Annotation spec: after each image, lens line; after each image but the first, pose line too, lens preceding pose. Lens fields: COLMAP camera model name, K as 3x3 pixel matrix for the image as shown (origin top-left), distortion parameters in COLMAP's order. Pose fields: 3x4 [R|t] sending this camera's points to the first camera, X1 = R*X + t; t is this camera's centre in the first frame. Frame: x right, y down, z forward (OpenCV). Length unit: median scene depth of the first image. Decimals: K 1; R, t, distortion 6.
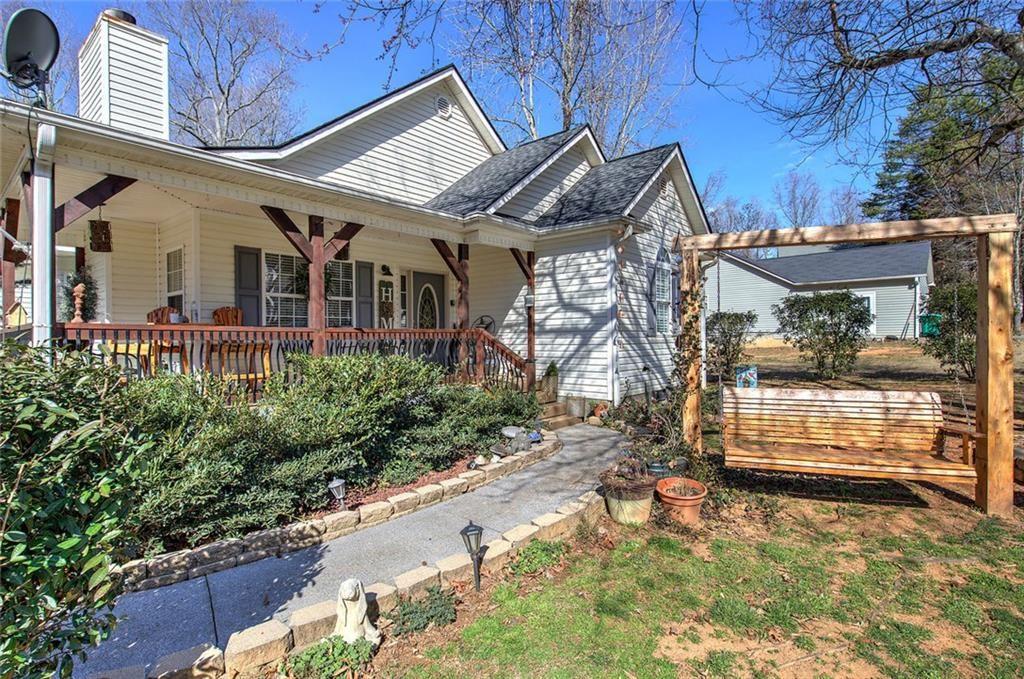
lens RADIAL K [[496.4, 0, 508.4], [0, 496.4, 341.3], [0, 0, 1]] dist [-0.001941, 0.001368]
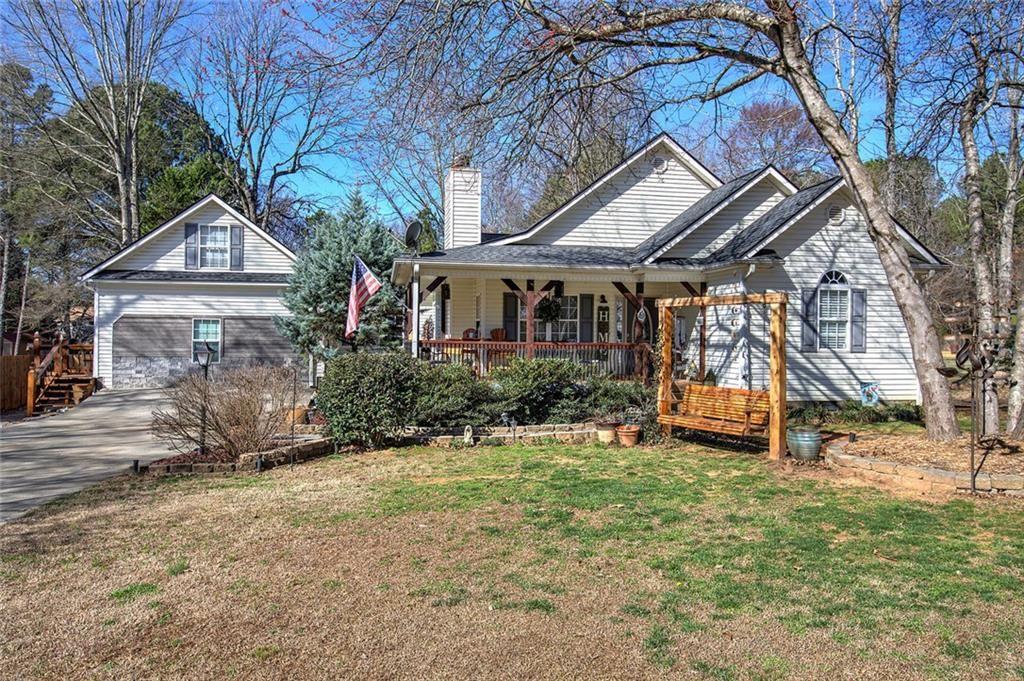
lens RADIAL K [[676.3, 0, 514.2], [0, 676.3, 343.1], [0, 0, 1]] dist [0.016800, -0.013196]
pose [[0.782051, 0.021990, -0.622827, 0.773862], [-0.020714, 0.999742, 0.009288, -0.032722], [0.622870, 0.005638, 0.782305, -0.666856]]
